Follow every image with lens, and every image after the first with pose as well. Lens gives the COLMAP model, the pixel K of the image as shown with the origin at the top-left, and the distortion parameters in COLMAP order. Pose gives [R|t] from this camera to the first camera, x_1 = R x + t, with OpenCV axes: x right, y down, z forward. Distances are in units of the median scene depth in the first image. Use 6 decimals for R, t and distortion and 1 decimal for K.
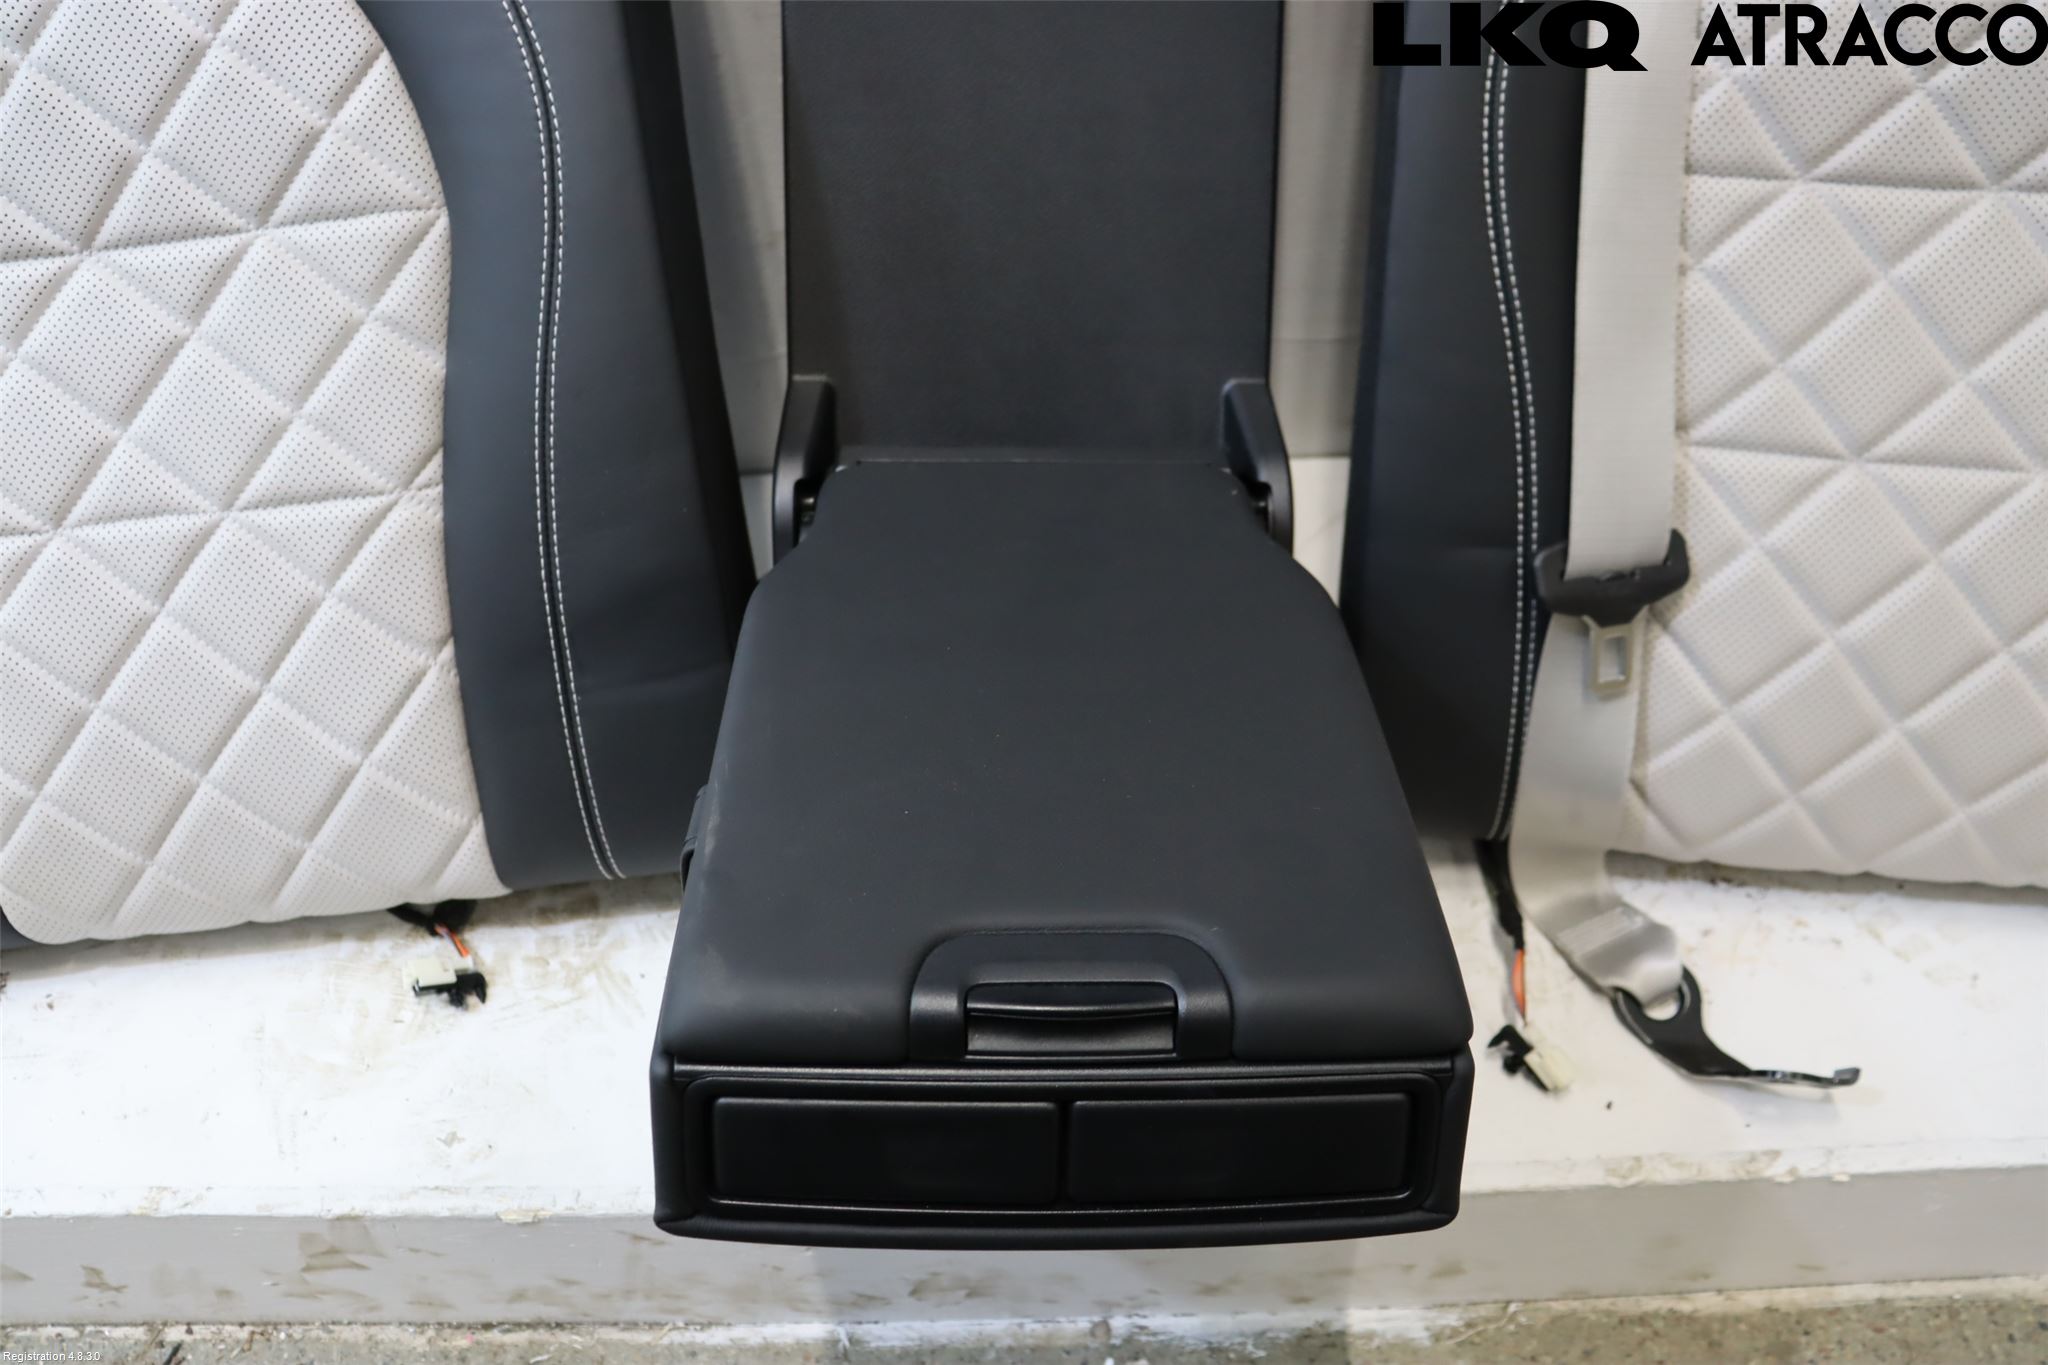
lens RADIAL K [[1716.4, 0, 1002.9], [0, 1716.4, 730.3], [0, 0, 1]] dist [-0.189513, 0.157080]
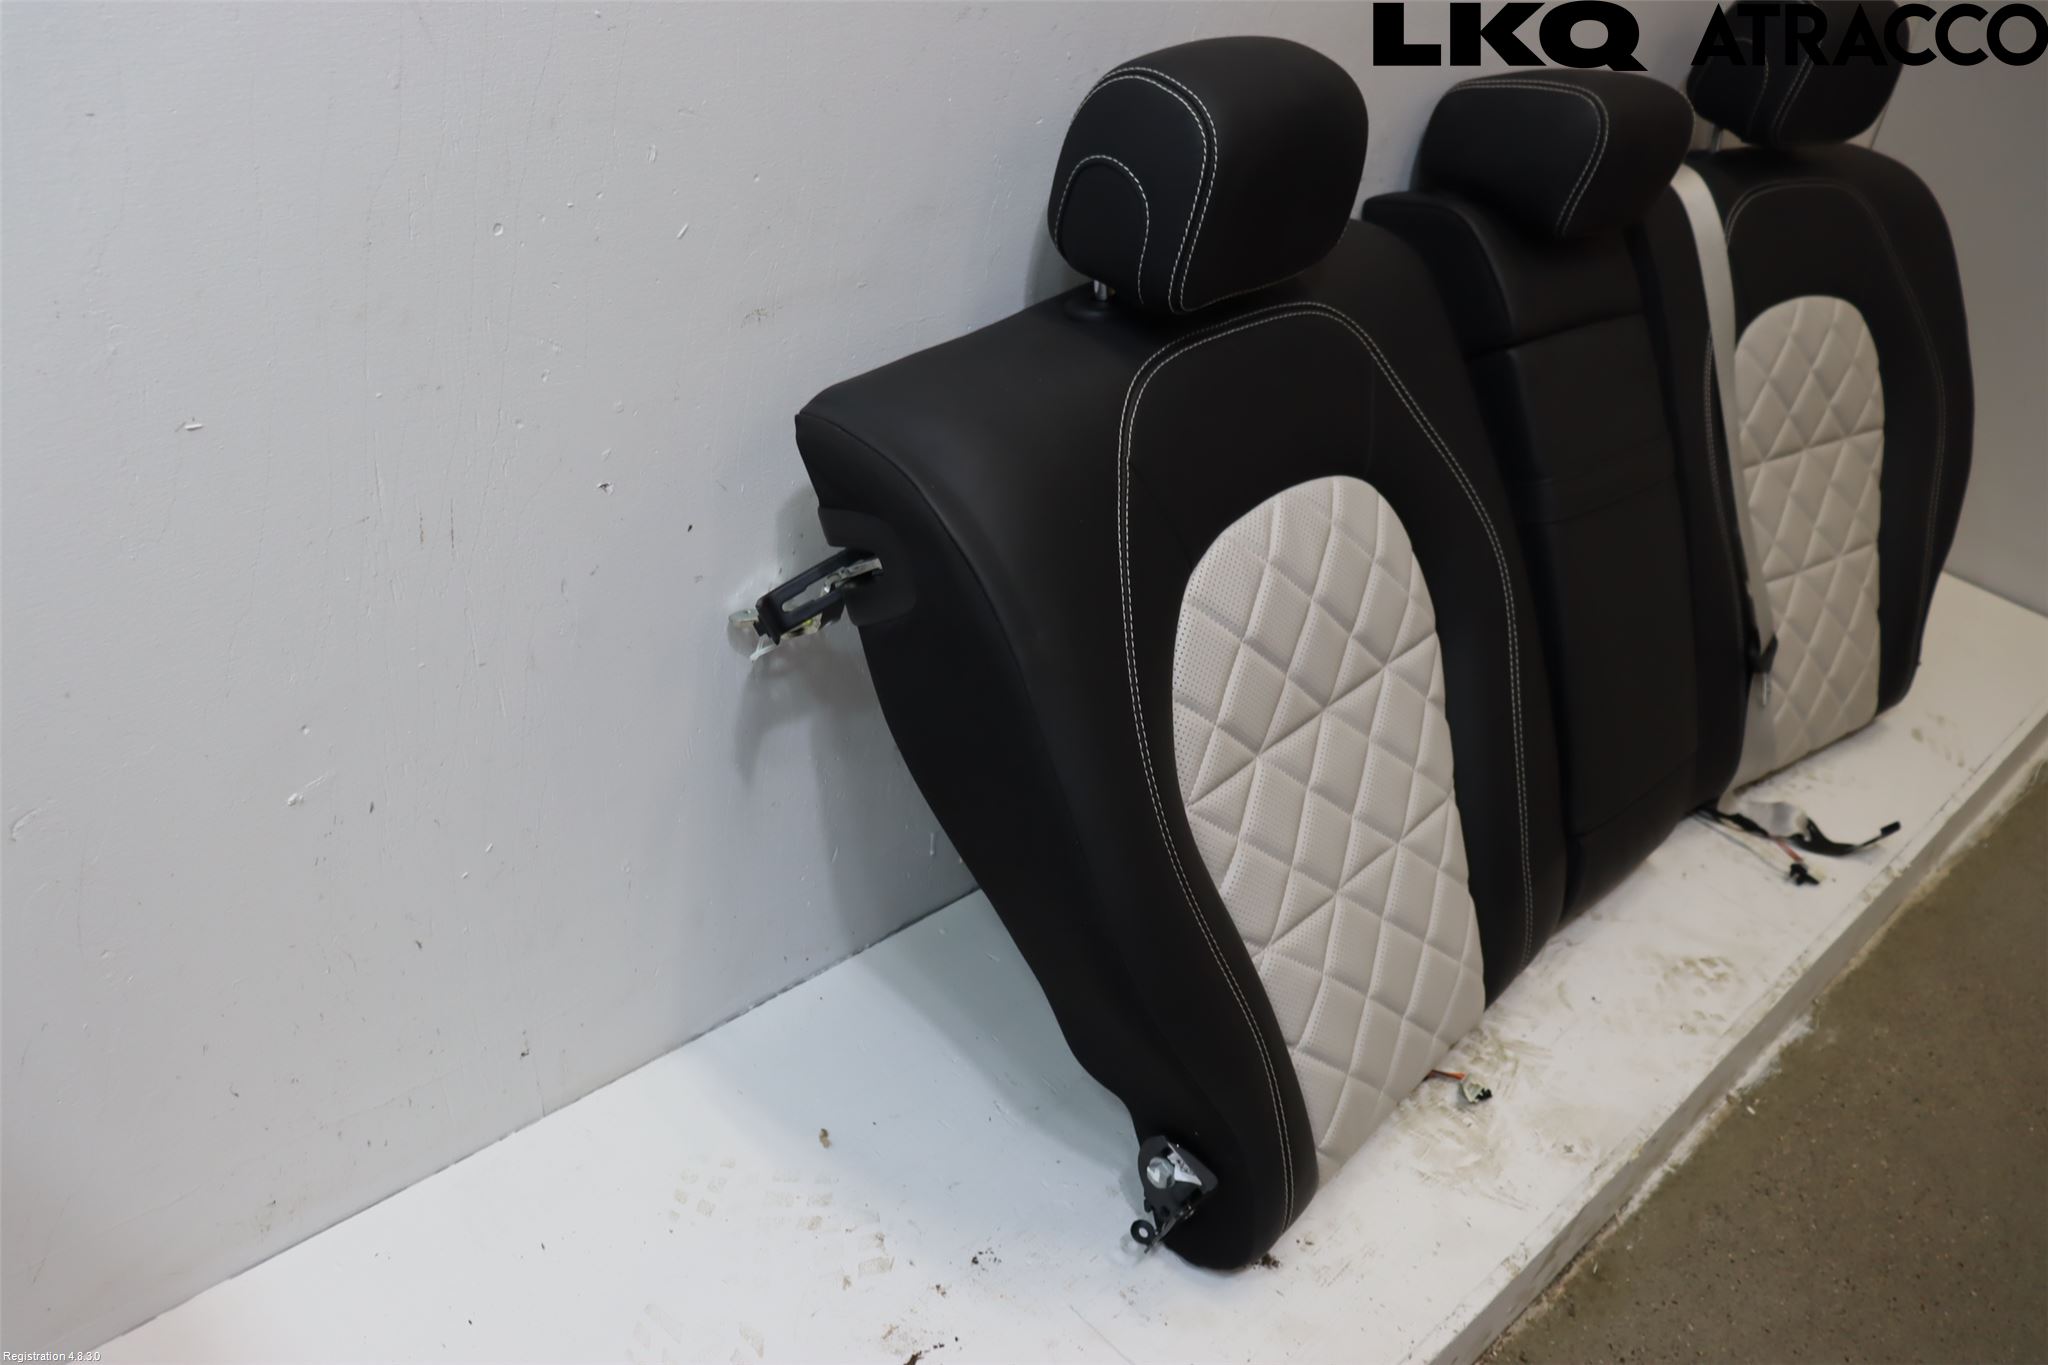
lens RADIAL K [[1716.4, 0, 1002.9], [0, 1716.4, 730.3], [0, 0, 1]] dist [-0.189513, 0.157080]
pose [[0.714756, -0.300771, 0.631396, -1.723422], [0.389452, 0.921045, -0.002121, -0.372228], [-0.580906, 0.247414, 0.775458, -0.074959]]
